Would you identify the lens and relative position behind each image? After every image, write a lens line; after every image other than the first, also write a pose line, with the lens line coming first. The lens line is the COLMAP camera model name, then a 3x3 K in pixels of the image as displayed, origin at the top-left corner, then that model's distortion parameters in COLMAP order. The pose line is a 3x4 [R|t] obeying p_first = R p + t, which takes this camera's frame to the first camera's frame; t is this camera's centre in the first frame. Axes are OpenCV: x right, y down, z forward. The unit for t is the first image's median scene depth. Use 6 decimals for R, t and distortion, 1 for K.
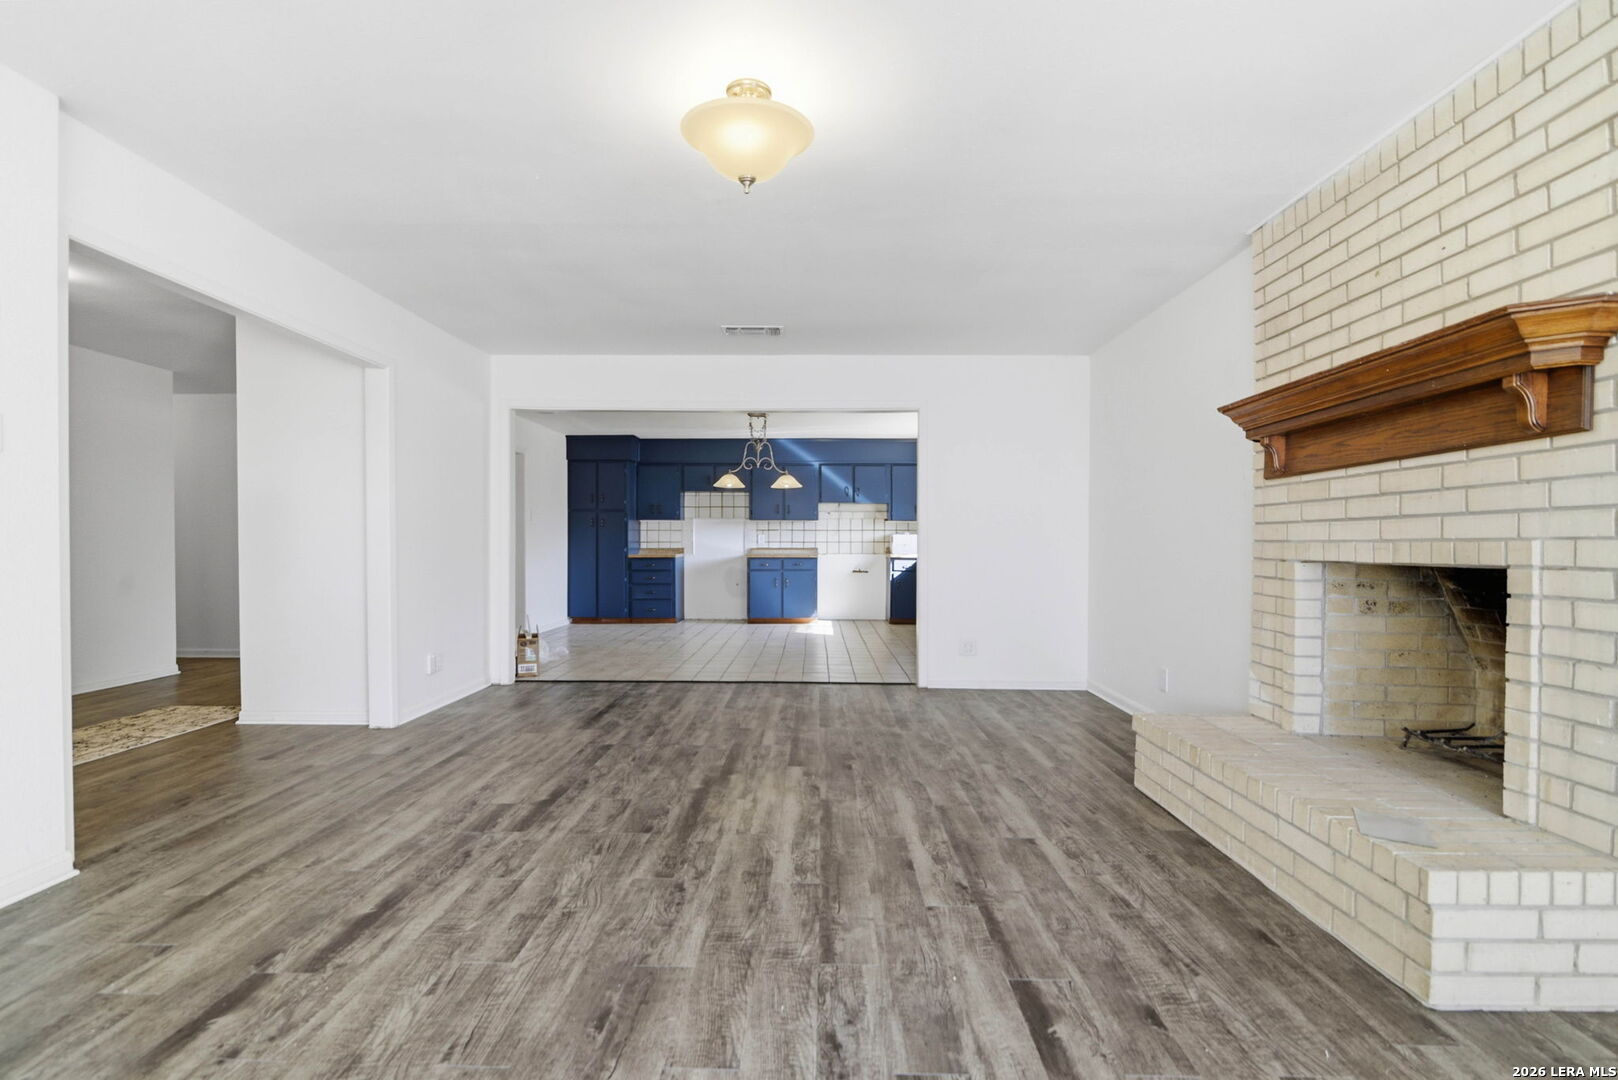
lens RADIAL K [[783.1, 0, 809.0], [0, 783.1, 540.0], [0, 0, 1]] dist [0.003552, 0.000091]
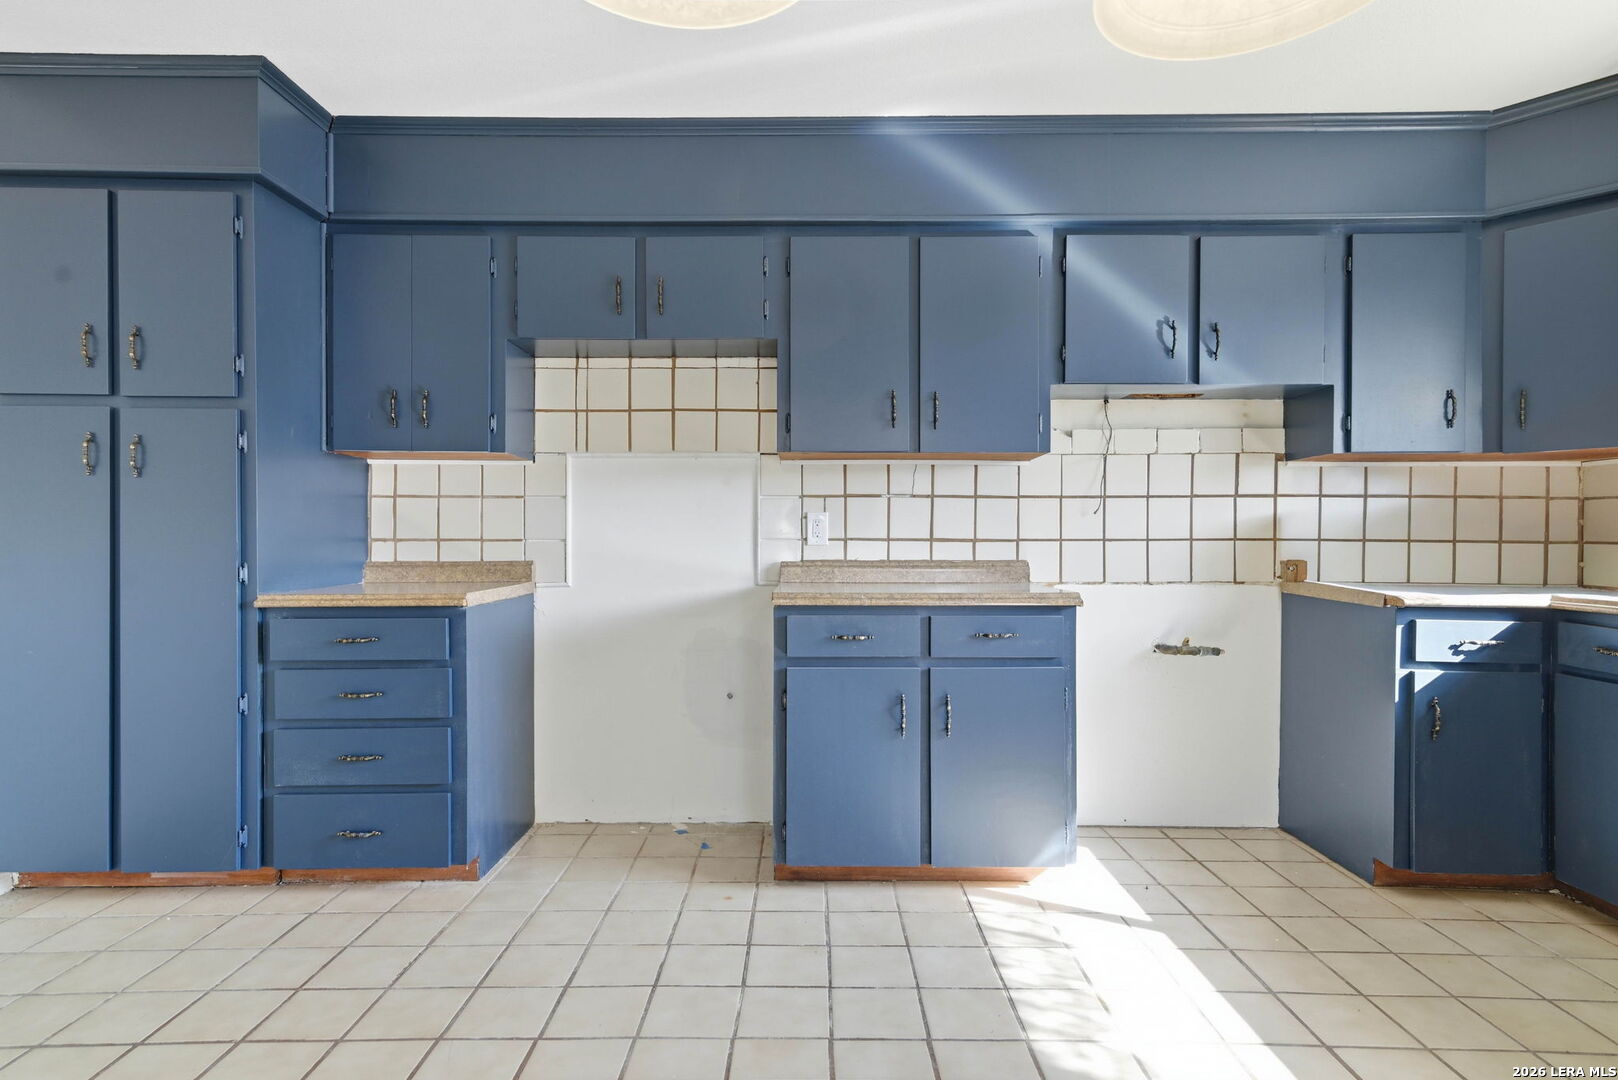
lens RADIAL K [[863.6, 0, 840.9], [0, 863.6, 544.1], [0, 0, 1]] dist [0.026106, 0.000636]
pose [[0.998947, -0.000217, 0.045880, -0.067331], [-0.000246, 0.999949, 0.010091, 0.001182], [-0.045880, -0.010092, 0.998896, 0.705237]]
